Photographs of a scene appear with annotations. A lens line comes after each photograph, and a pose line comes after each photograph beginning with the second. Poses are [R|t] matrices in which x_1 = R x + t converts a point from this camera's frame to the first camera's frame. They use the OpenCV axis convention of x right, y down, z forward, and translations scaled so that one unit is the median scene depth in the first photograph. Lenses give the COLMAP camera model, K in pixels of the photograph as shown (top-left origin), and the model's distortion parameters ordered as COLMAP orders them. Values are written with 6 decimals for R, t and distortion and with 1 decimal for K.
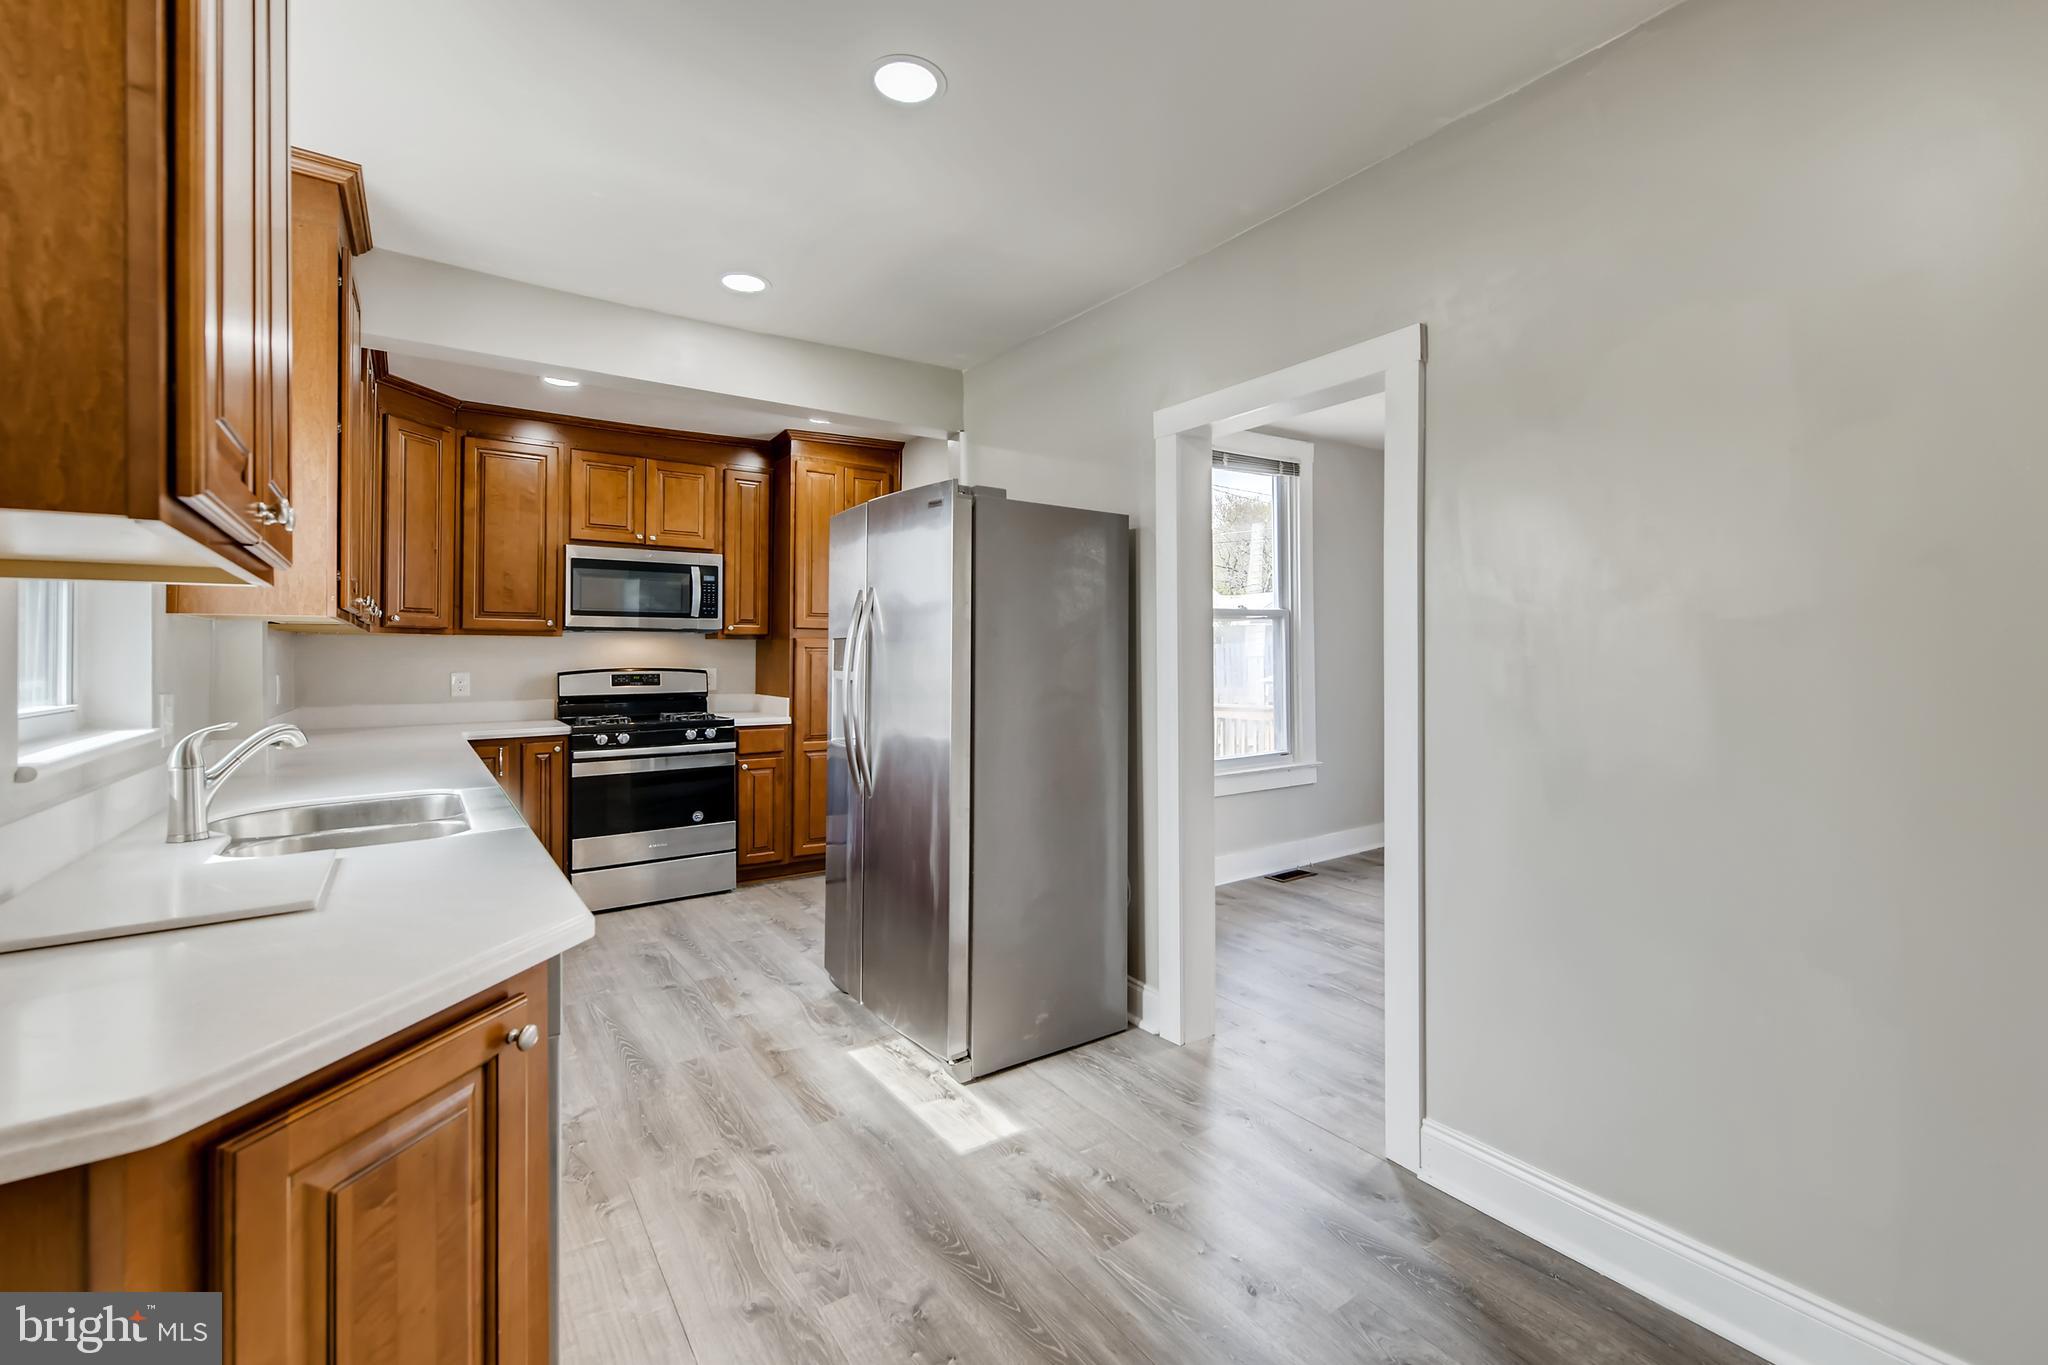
lens RADIAL K [[839.9, 0, 1004.2], [0, 839.9, 652.6], [0, 0, 1]] dist [0.014380, -0.002582]
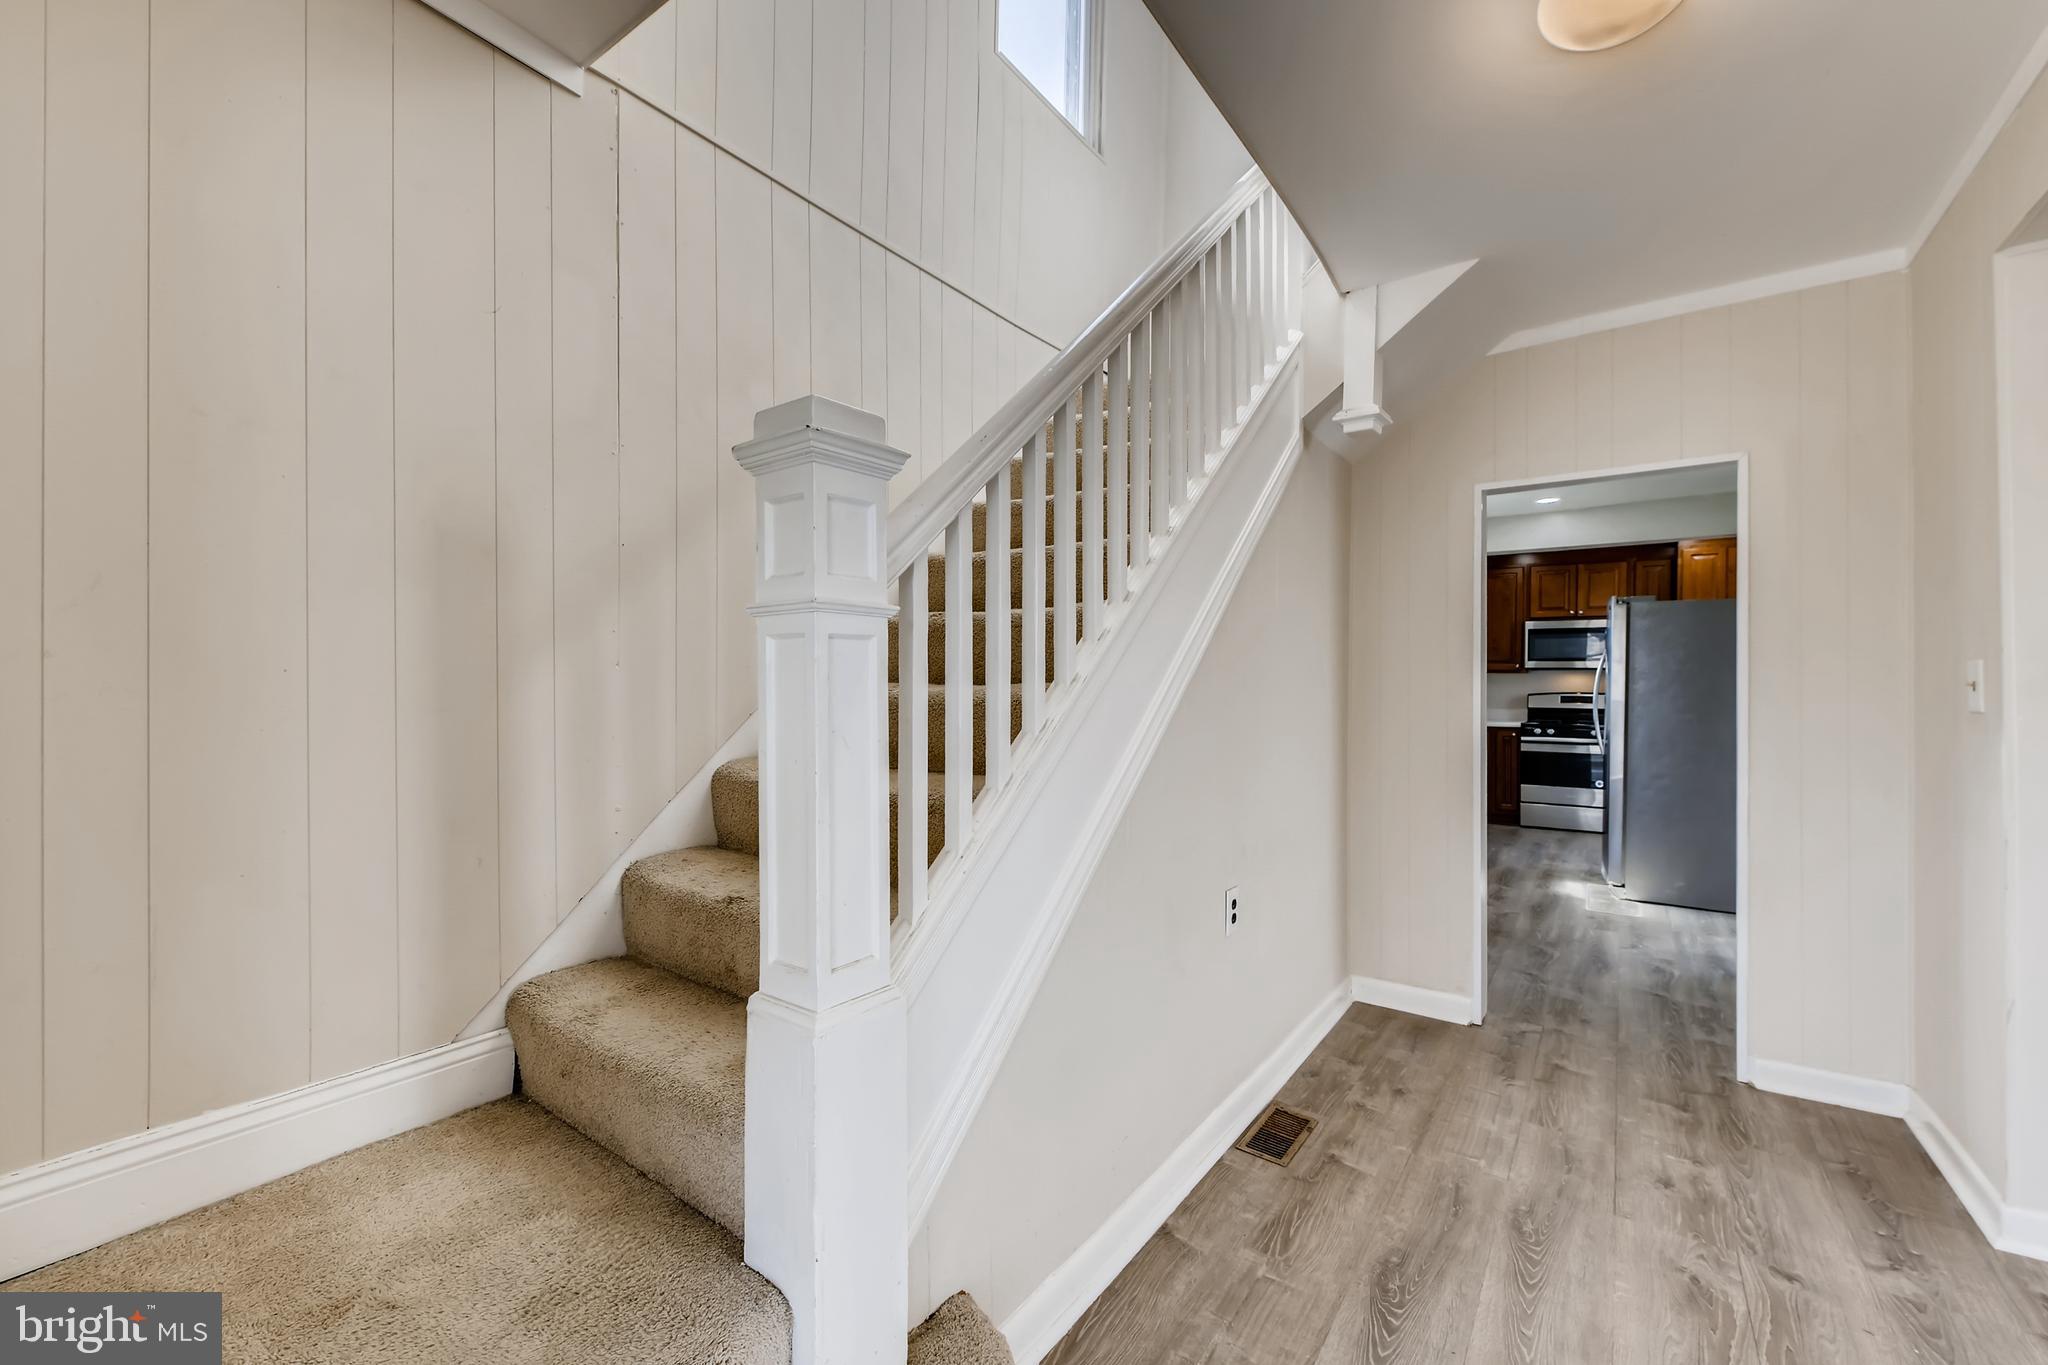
lens RADIAL K [[839.9, 0, 1036.0], [0, 839.9, 683.7], [0, 0, 1]] dist [0.014380, -0.002582]
pose [[0.324706, -0.002537, -0.945812, 1.434900], [0.001748, 0.999996, -0.002082, 0.007112], [0.945813, -0.000977, 0.324710, -0.966304]]
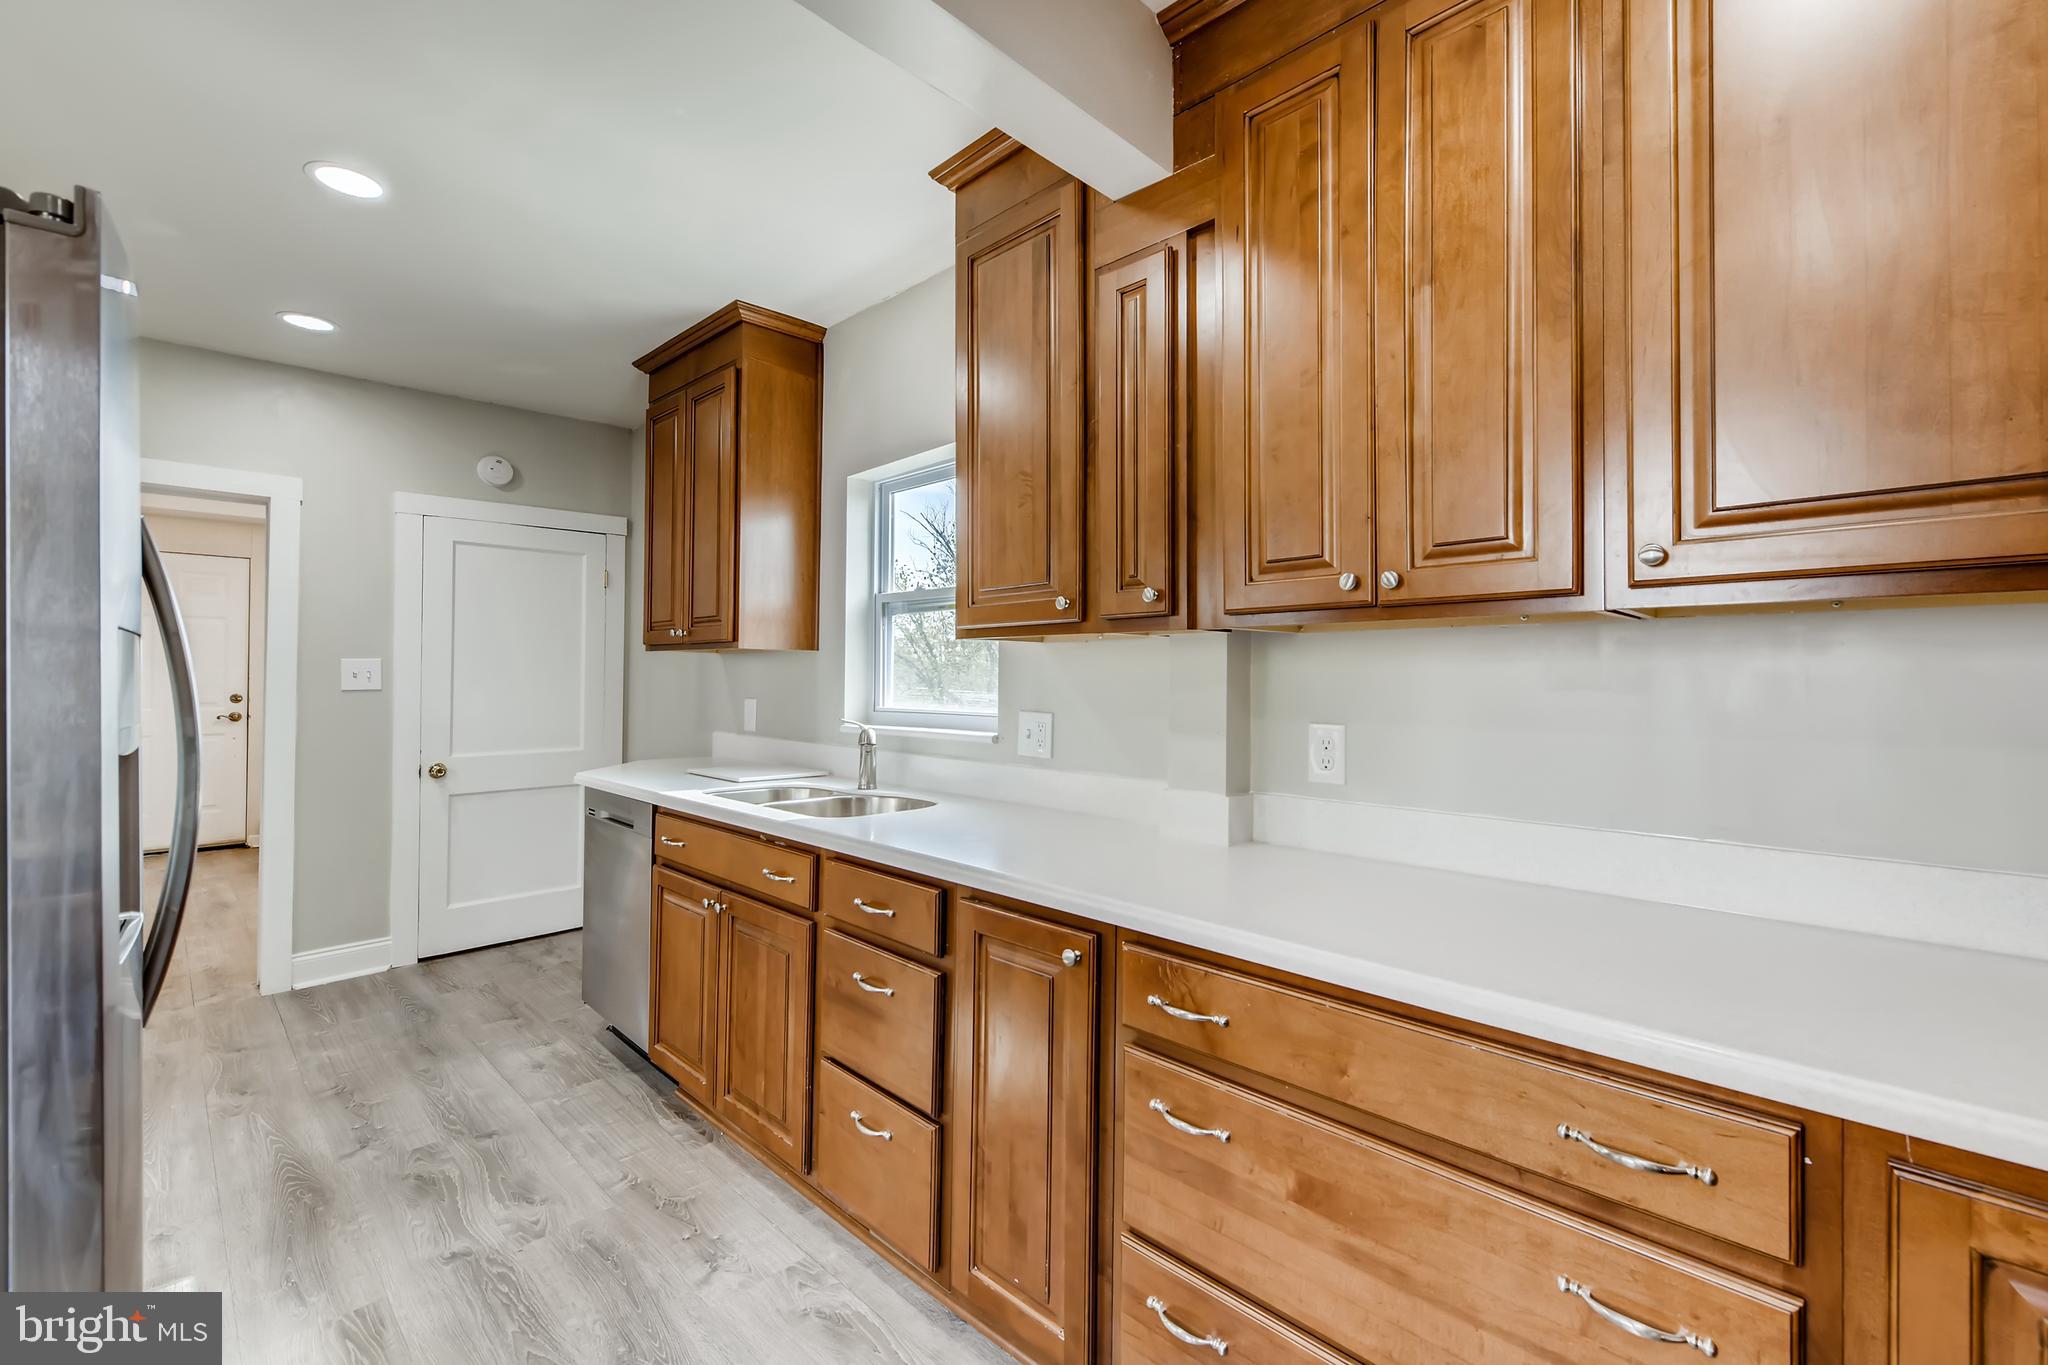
lens RADIAL K [[839.9, 0, 992.8], [0, 839.9, 669.7], [0, 0, 1]] dist [0.014380, -0.002582]
pose [[-0.983677, -0.023748, -0.178369, -0.575064], [-0.019756, 0.999514, -0.024120, 0.011512], [0.178855, -0.020202, -0.983668, 1.731947]]
